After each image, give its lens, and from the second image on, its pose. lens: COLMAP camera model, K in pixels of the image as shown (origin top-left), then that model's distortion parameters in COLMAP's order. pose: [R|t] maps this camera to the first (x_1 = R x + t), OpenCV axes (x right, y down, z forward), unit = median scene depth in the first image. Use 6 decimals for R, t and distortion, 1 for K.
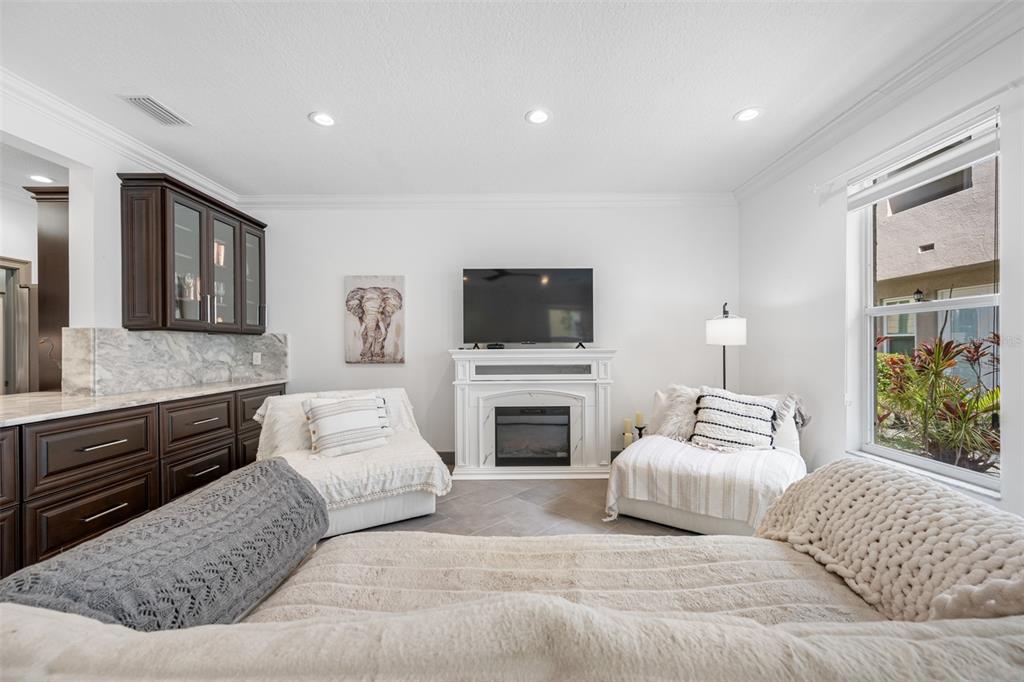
lens RADIAL K [[407.4, 0, 514.5], [0, 407.4, 343.1], [0, 0, 1]] dist [0.001051, -0.000225]
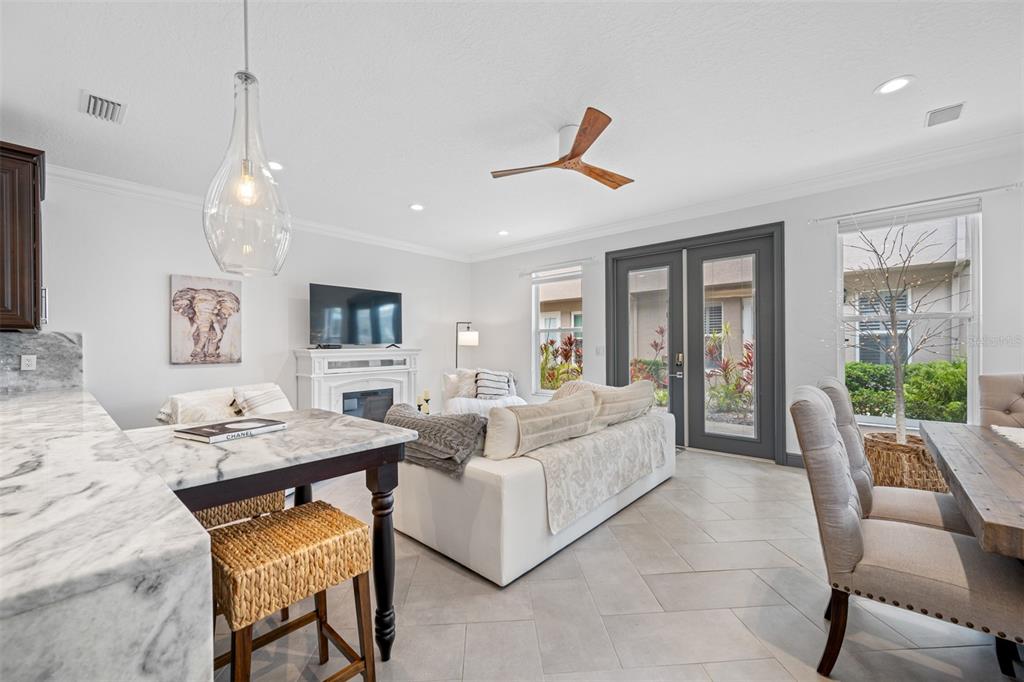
lens RADIAL K [[410.8, 0, 513.4], [0, 410.8, 347.0], [0, 0, 1]] dist [0.000180, 0.000010]
pose [[0.657921, -0.002866, 0.753081, -0.676653], [-0.001651, 0.999985, 0.005248, 0.001318], [-0.753085, -0.004696, 0.657907, -0.276582]]
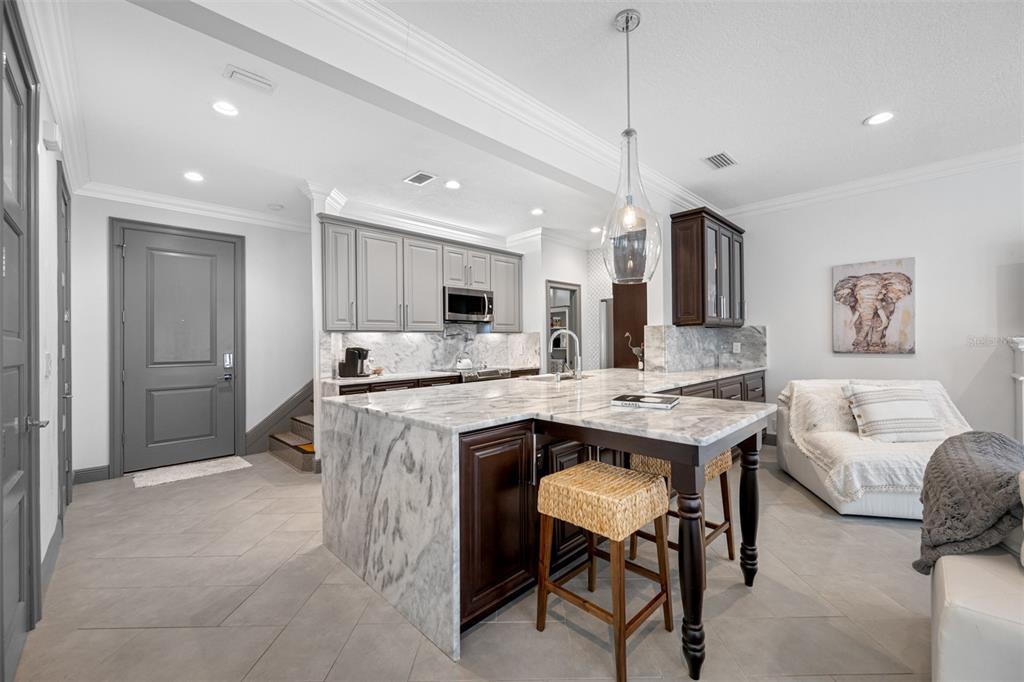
lens RADIAL K [[407.4, 0, 514.5], [0, 407.4, 343.1], [0, 0, 1]] dist [0.001051, -0.000225]
pose [[0.702748, -0.003289, -0.711431, -0.277710], [0.015980, 0.999810, 0.011163, 0.001278], [0.711259, -0.019214, 0.702667, -0.290426]]
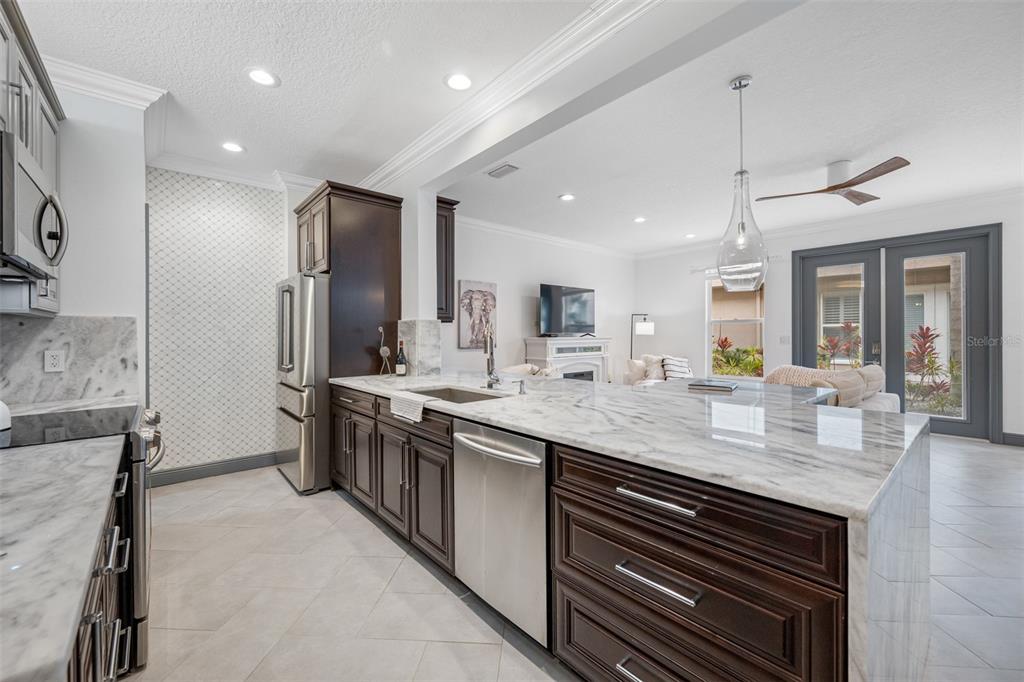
lens RADIAL K [[417.4, 0, 507.6], [0, 417.4, 335.1], [0, 0, 1]] dist [0.000593, -0.000040]
pose [[0.758555, 0.001484, 0.651608, -1.262655], [-0.003976, 0.999989, 0.002350, 0.003464], [-0.651597, -0.004373, 0.758552, -0.086711]]
